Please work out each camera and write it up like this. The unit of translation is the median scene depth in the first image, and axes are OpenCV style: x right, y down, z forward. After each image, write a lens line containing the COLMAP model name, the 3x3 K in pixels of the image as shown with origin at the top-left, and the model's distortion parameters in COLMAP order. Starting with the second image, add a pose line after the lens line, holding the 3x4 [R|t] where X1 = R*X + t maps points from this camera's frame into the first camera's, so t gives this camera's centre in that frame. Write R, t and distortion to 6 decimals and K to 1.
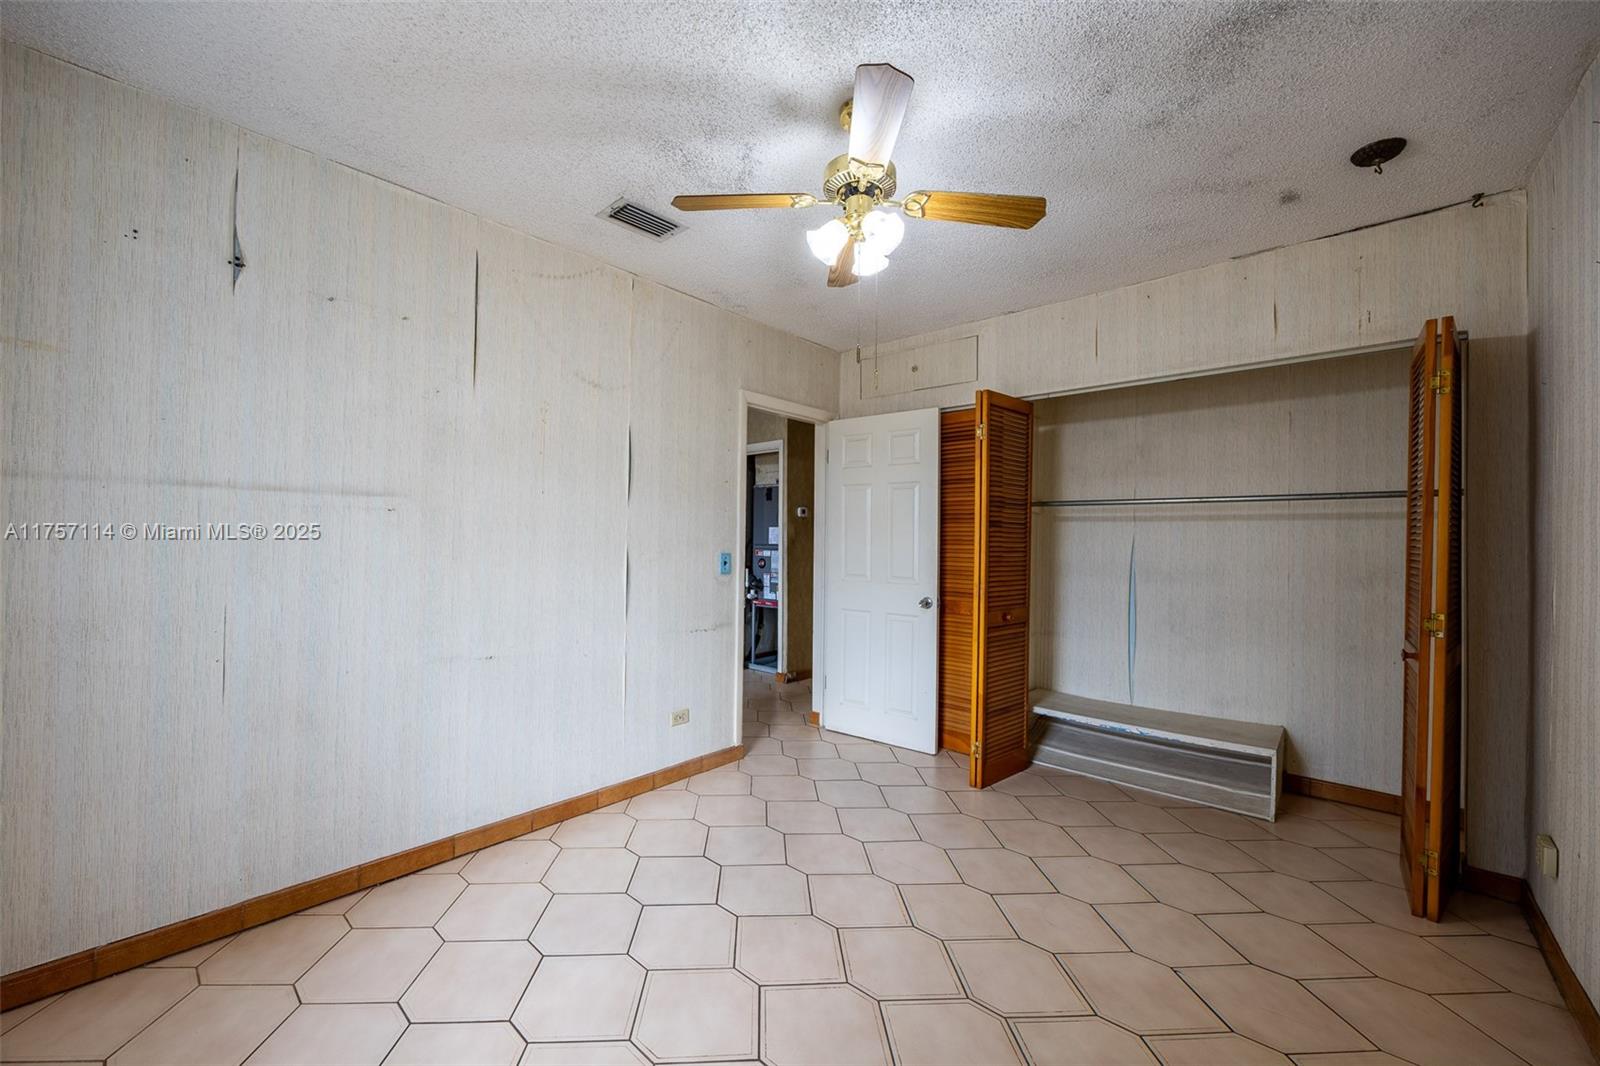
lens RADIAL K [[625.5, 0, 794.4], [0, 625.5, 533.5], [0, 0, 1]] dist [-0.002621, -0.000324]
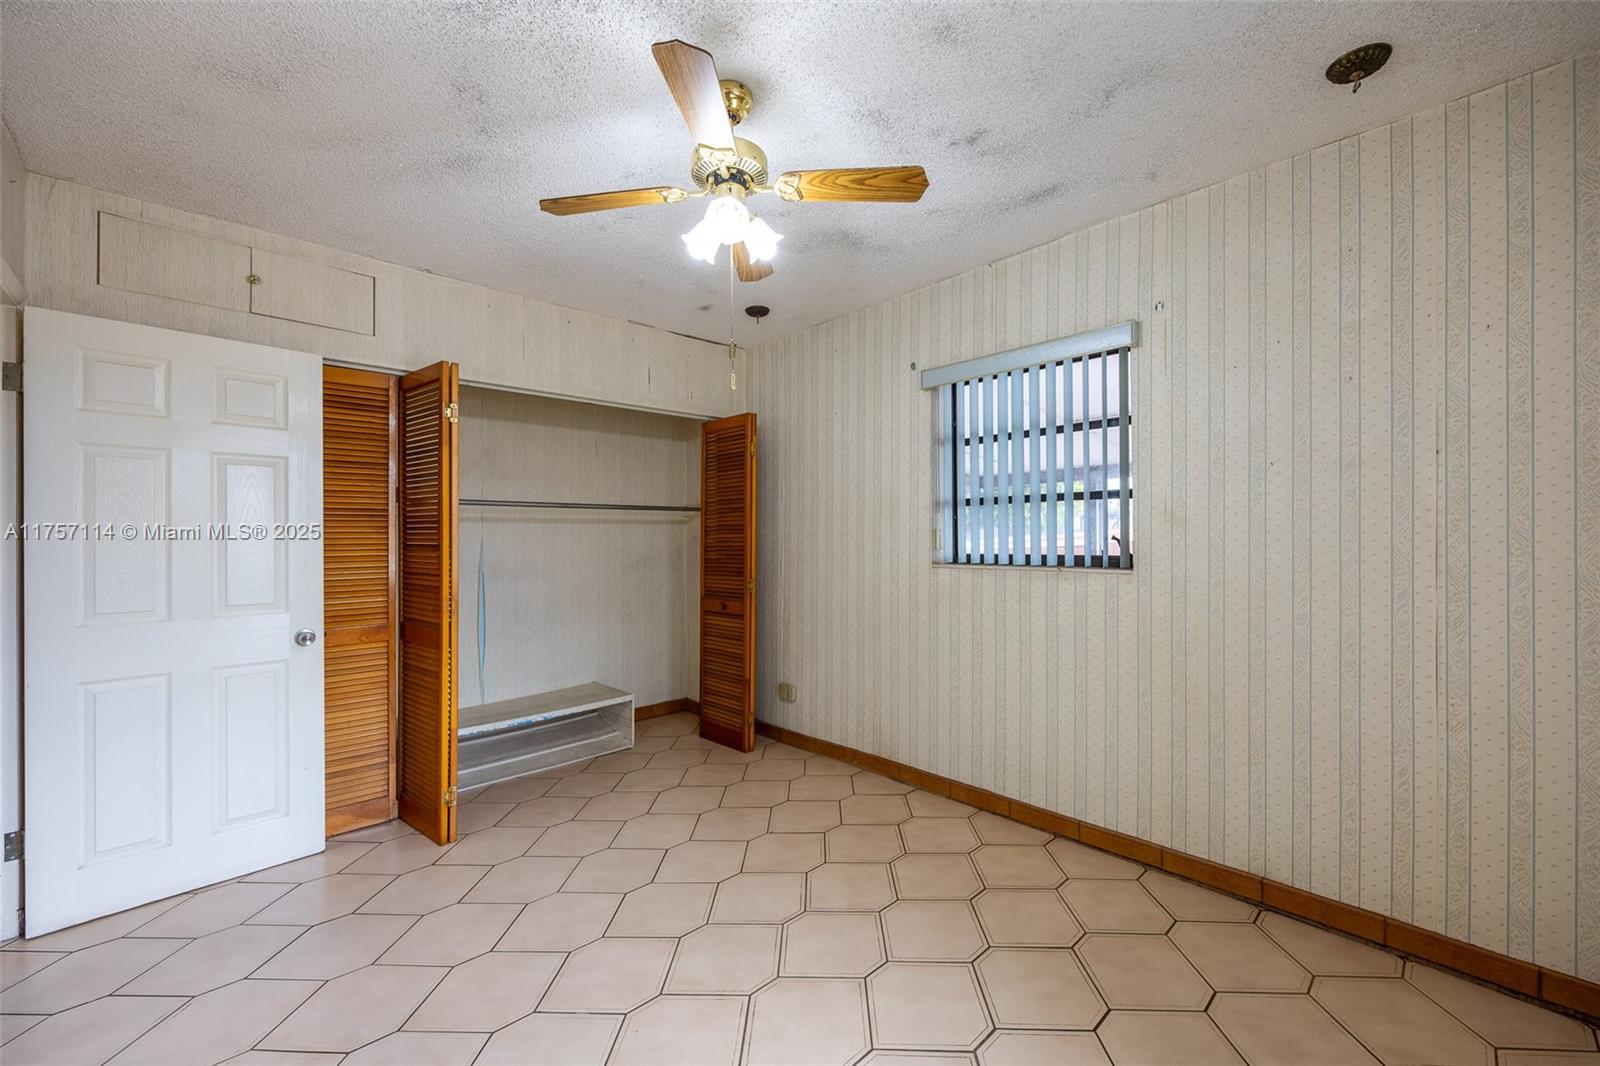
lens RADIAL K [[633.2, 0, 793.9], [0, 633.2, 536.4], [0, 0, 1]] dist [-0.000075, -0.000093]
pose [[0.082337, -0.007785, 0.996574, -0.487931], [0.002099, 0.999969, 0.007638, -0.003608], [-0.996602, 0.001463, 0.082351, 0.464899]]
